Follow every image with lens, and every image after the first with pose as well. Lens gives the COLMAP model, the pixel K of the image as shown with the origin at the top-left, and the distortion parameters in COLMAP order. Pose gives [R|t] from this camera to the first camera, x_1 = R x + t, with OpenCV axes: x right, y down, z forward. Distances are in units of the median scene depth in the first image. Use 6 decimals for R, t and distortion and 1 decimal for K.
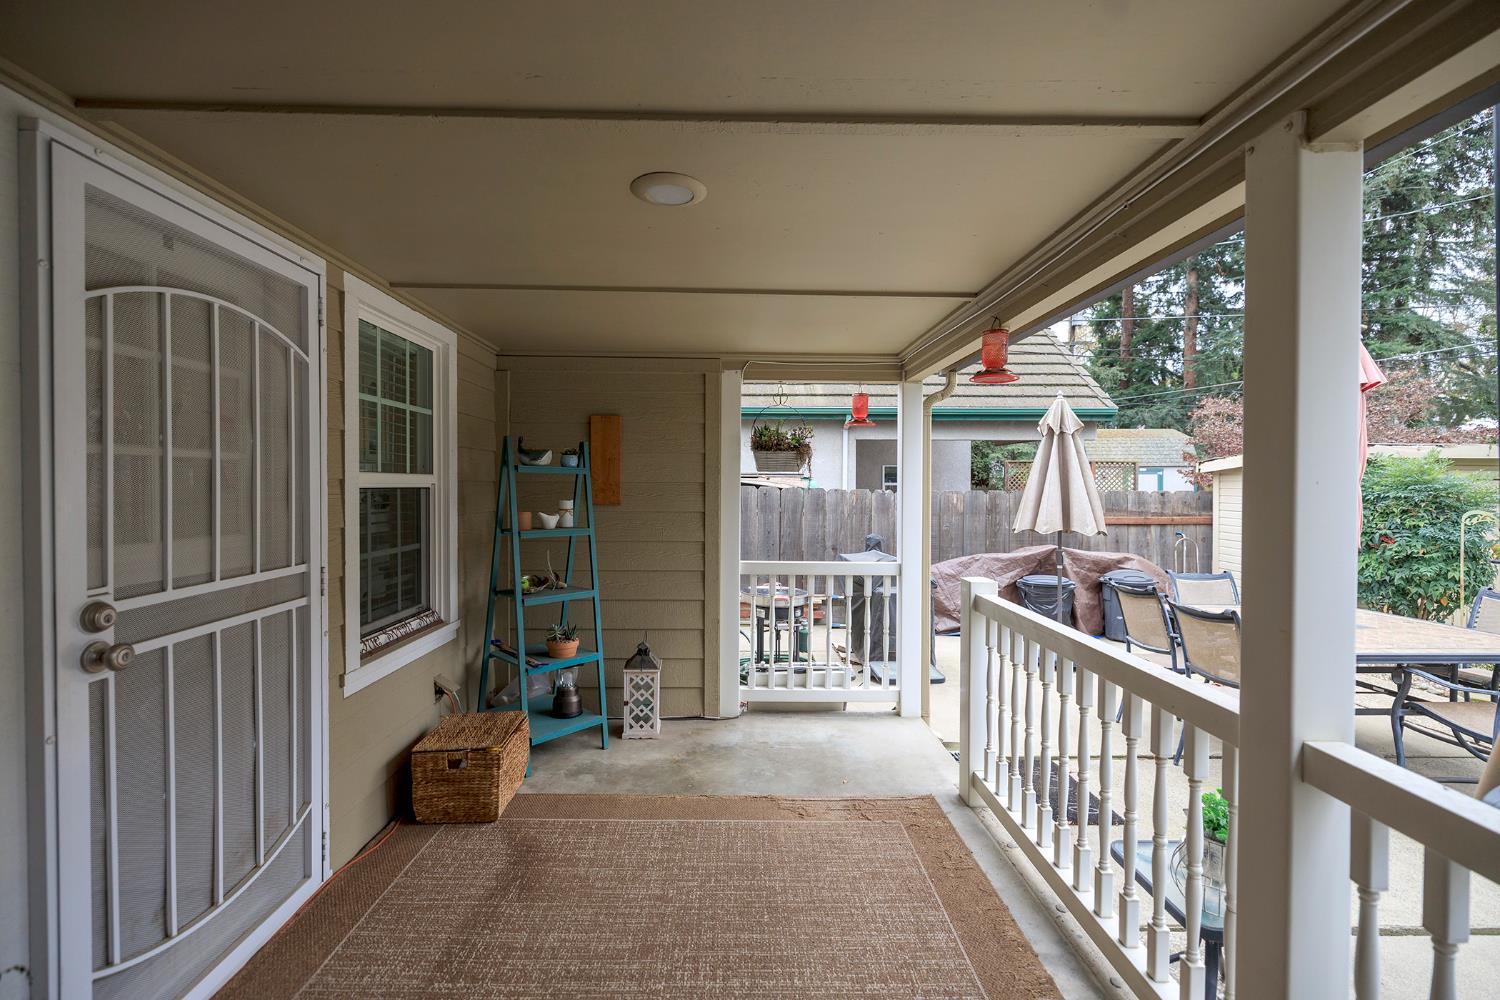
lens RADIAL K [[626.5, 0, 739.4], [0, 626.5, 493.5], [0, 0, 1]] dist [-0.000270, -0.000111]
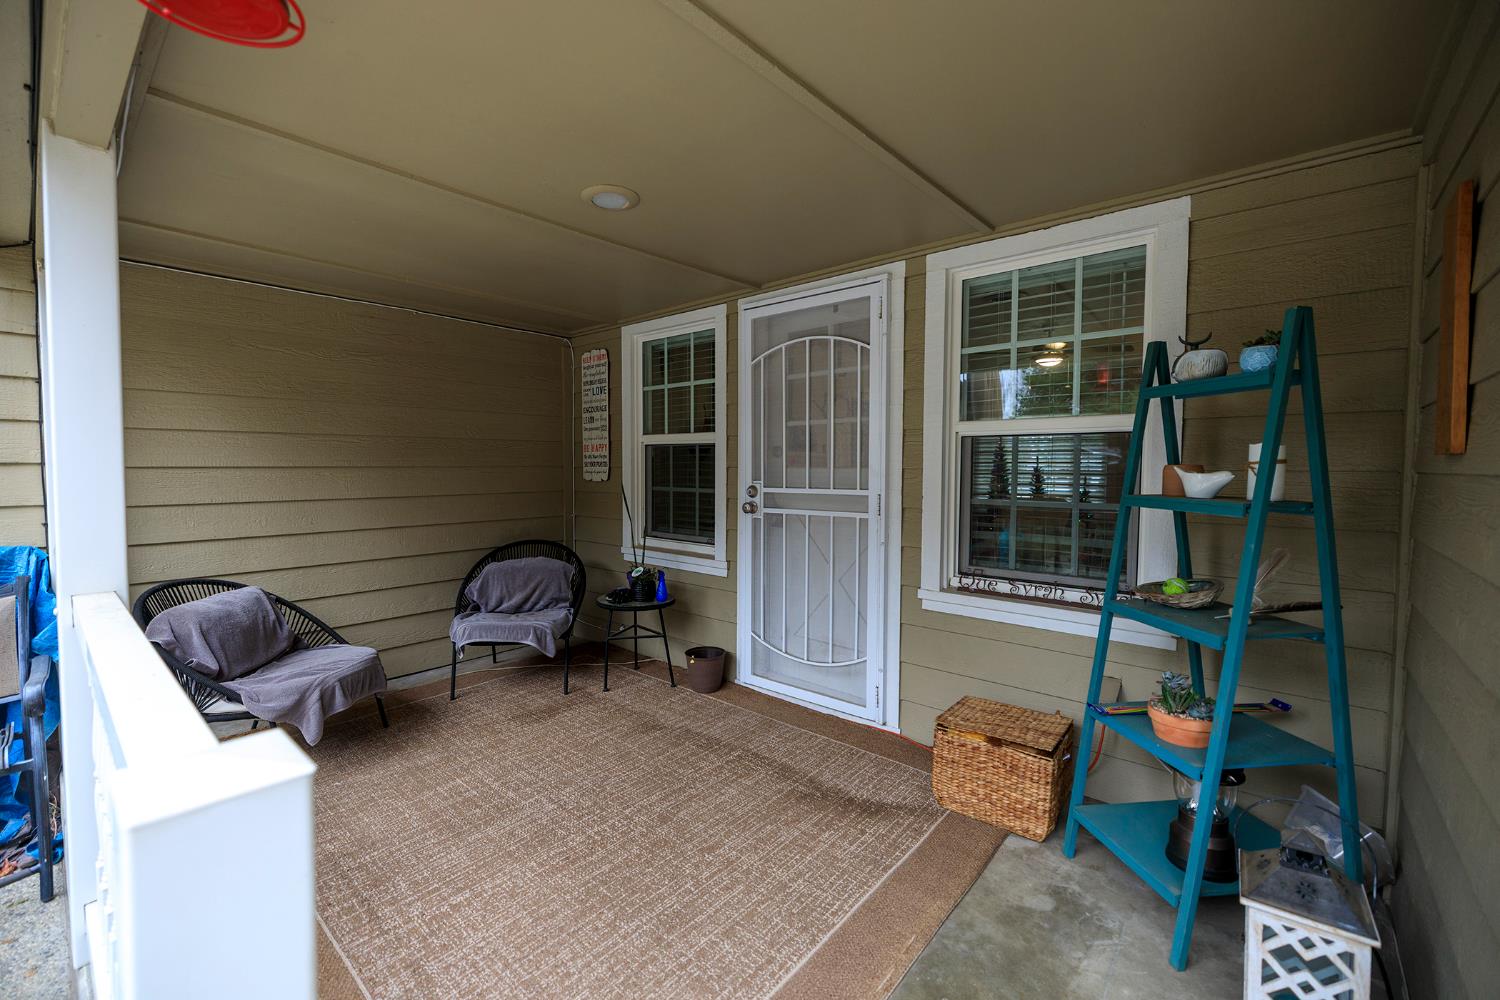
lens RADIAL K [[626.5, 0, 739.4], [0, 626.5, 493.5], [0, 0, 1]] dist [-0.000270, -0.000111]
pose [[-0.666860, 0.023063, -0.744826, 0.619230], [-0.018971, 0.998672, 0.047908, 0.060685], [0.744942, 0.046078, -0.665536, 1.861949]]
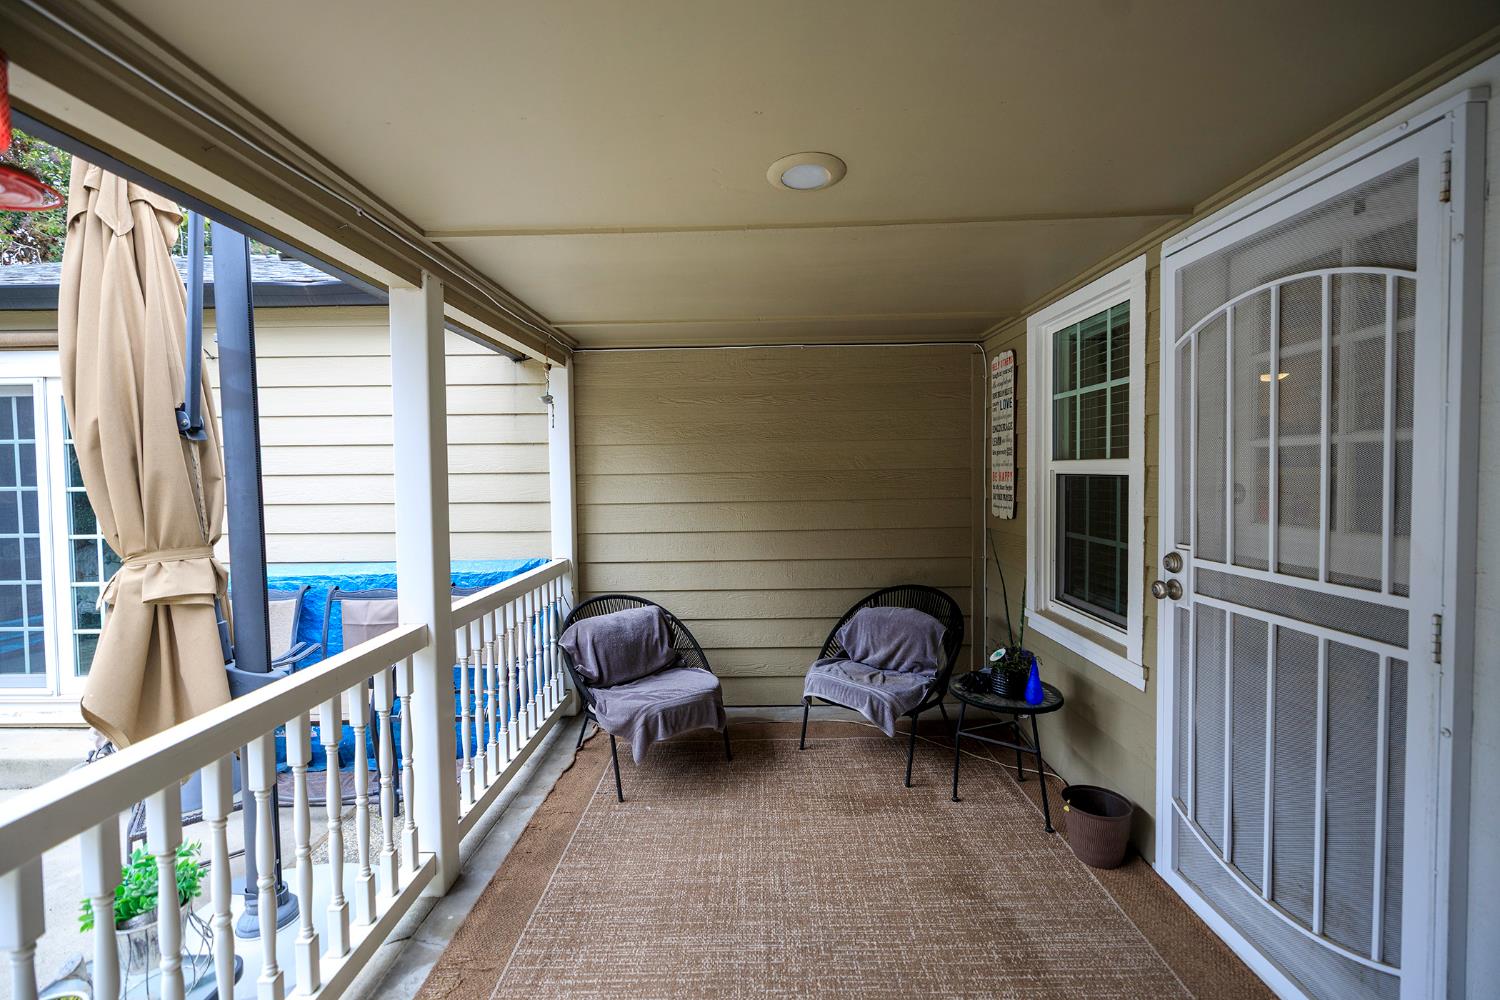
lens RADIAL K [[626.5, 0, 739.4], [0, 626.5, 493.5], [0, 0, 1]] dist [-0.000270, -0.000111]
pose [[-0.999725, 0.005955, 0.022680, -0.025715], [0.007087, 0.998715, 0.050175, -0.033738], [-0.022352, 0.050321, -0.998483, 1.763238]]
